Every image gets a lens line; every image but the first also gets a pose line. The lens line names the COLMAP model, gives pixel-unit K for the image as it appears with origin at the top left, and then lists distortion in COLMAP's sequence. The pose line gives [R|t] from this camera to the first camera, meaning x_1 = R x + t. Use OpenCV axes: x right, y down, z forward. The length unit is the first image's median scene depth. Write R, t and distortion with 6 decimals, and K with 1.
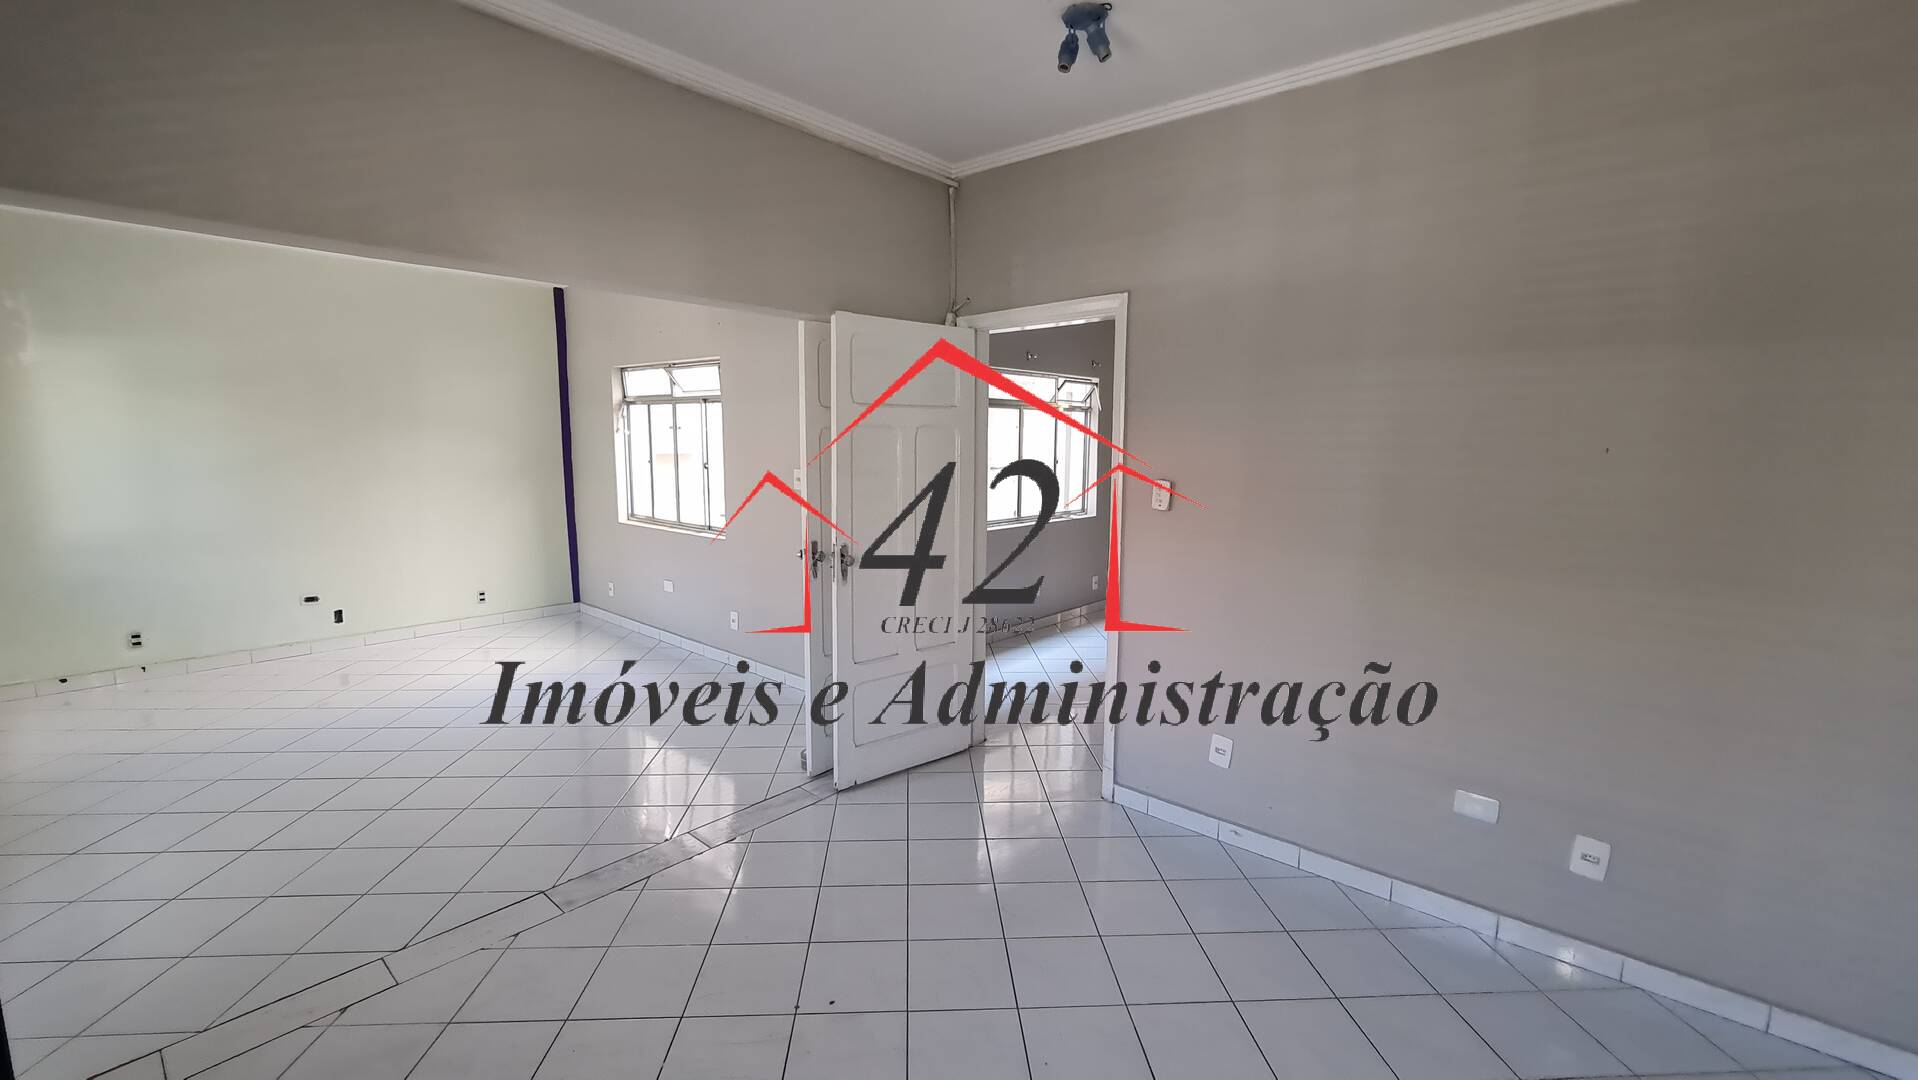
lens RADIAL K [[764.5, 0, 944.7], [0, 764.5, 541.1], [0, 0, 1]] dist [0.000170, 0.000955]
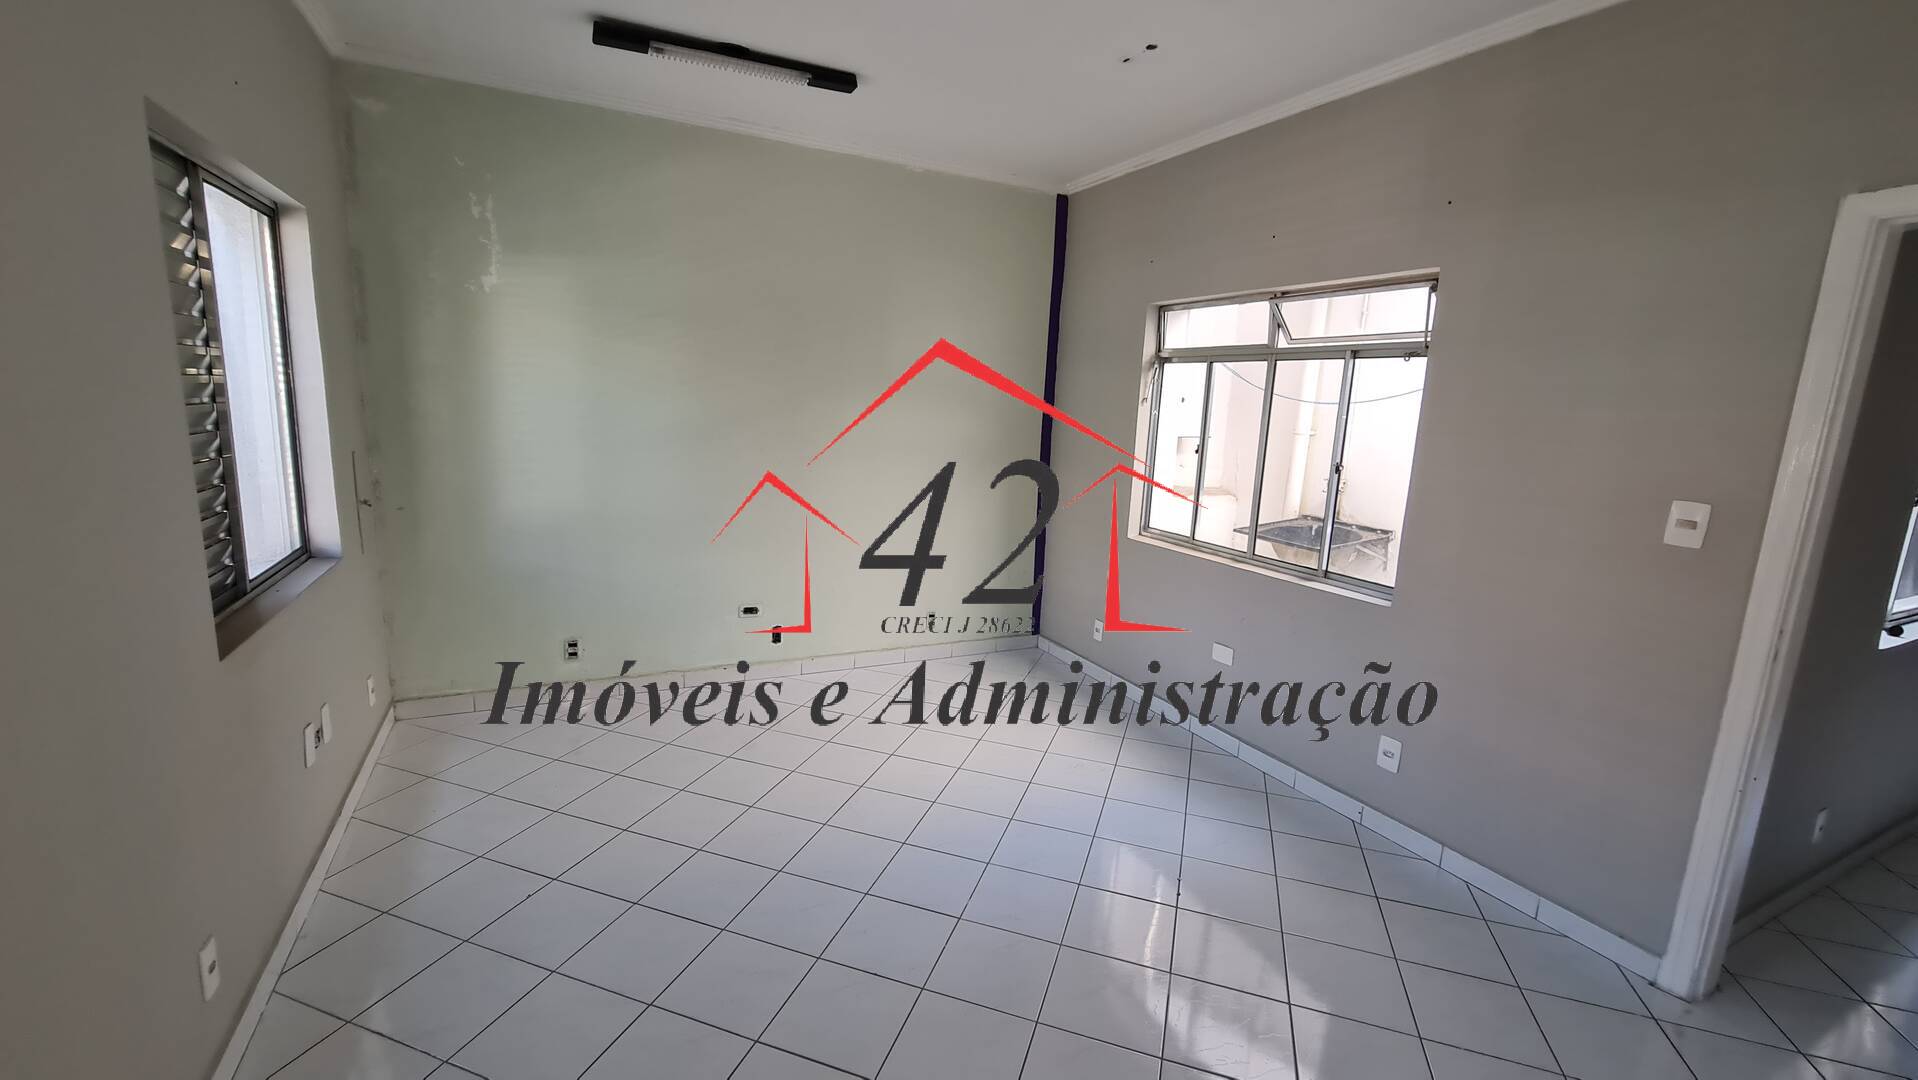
lens RADIAL K [[764.5, 0, 951.6], [0, 764.5, 545.9], [0, 0, 1]] dist [0.000170, 0.000955]
pose [[0.933100, 0.099477, -0.345583, -0.367133], [-0.087382, 0.994897, 0.050446, -0.041646], [0.348838, -0.016873, 0.937031, 0.341417]]
